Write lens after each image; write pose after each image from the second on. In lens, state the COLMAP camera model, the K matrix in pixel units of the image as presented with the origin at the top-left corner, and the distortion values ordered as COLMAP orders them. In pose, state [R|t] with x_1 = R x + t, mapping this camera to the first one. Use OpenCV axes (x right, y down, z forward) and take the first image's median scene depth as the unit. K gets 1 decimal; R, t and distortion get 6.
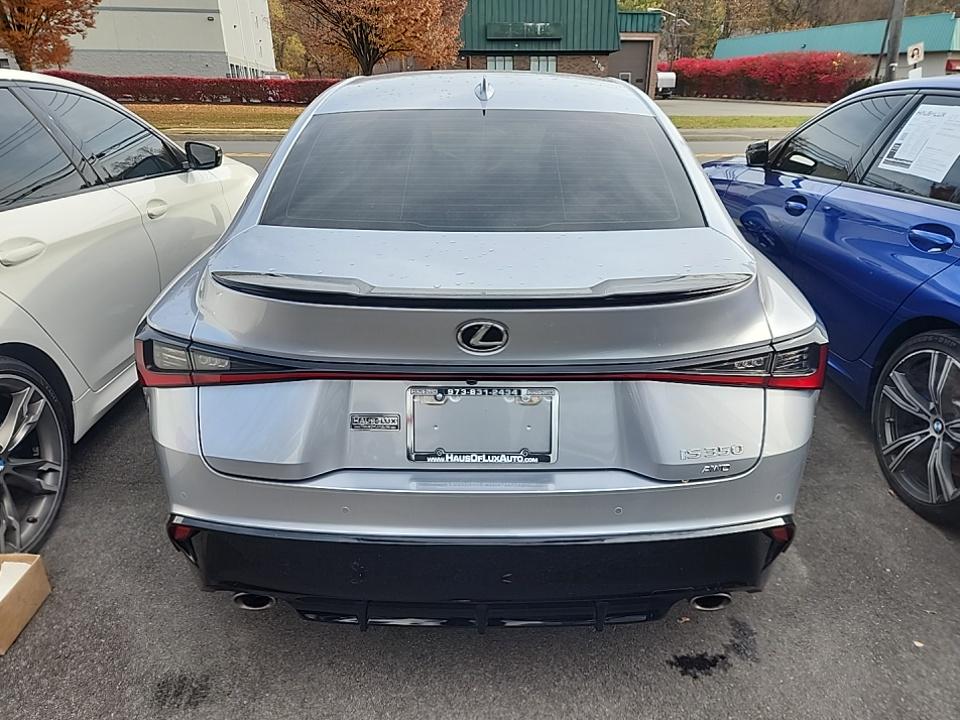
lens RADIAL K [[646.7, 0, 485.8], [0, 646.7, 363.3], [0, 0, 1]] dist [0.037072, -0.021442]
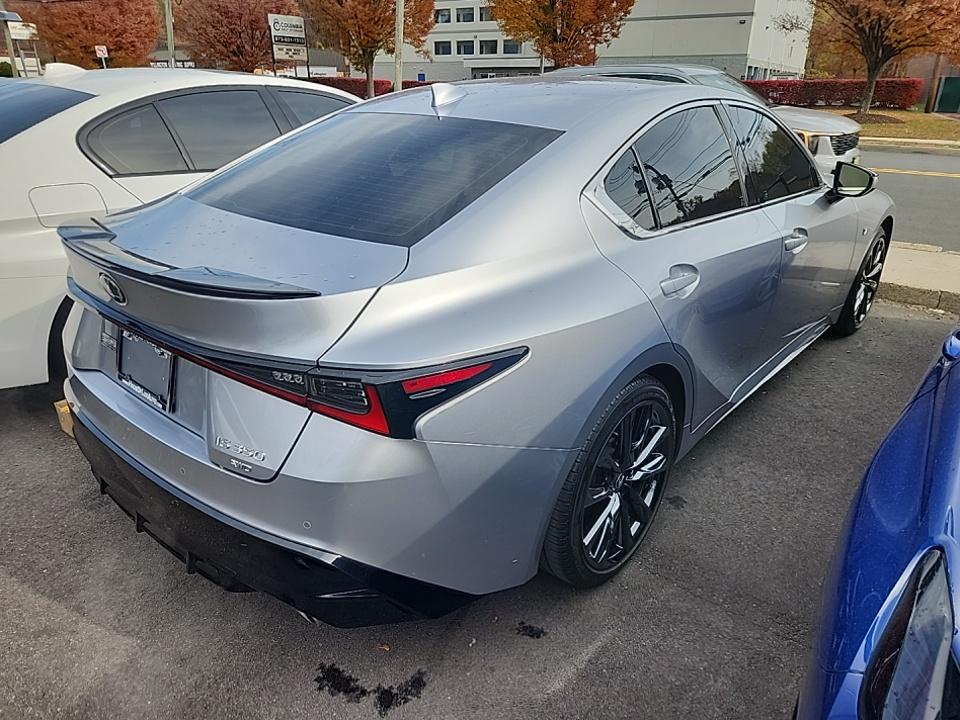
lens RADIAL K [[646.7, 0, 498.2], [0, 646.7, 360.8], [0, 0, 1]] dist [0.037072, -0.021442]
pose [[0.762889, 0.256542, -0.593453, 0.062599], [-0.259549, 0.962217, 0.082301, -0.009623], [0.592144, 0.091243, 0.800650, 0.020131]]
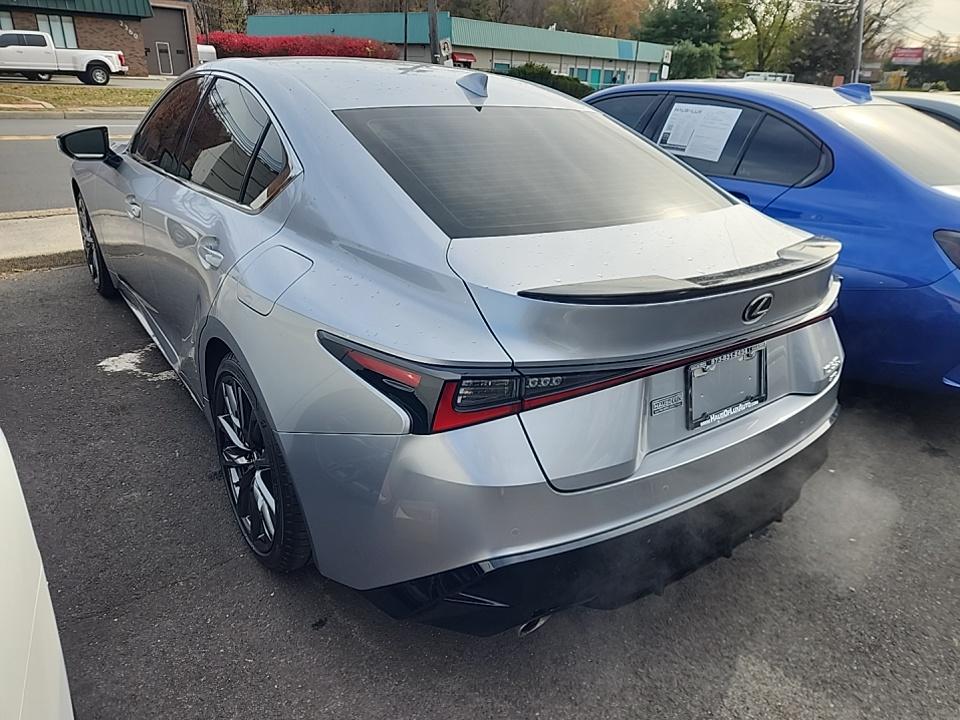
lens RADIAL K [[646.7, 0, 482.1], [0, 646.7, 360.1], [0, 0, 1]] dist [0.037072, -0.021442]
pose [[0.802920, -0.206939, 0.559014, -0.051958], [0.192040, 0.977606, 0.086067, -0.006923], [-0.564306, 0.038248, 0.824679, 0.013621]]
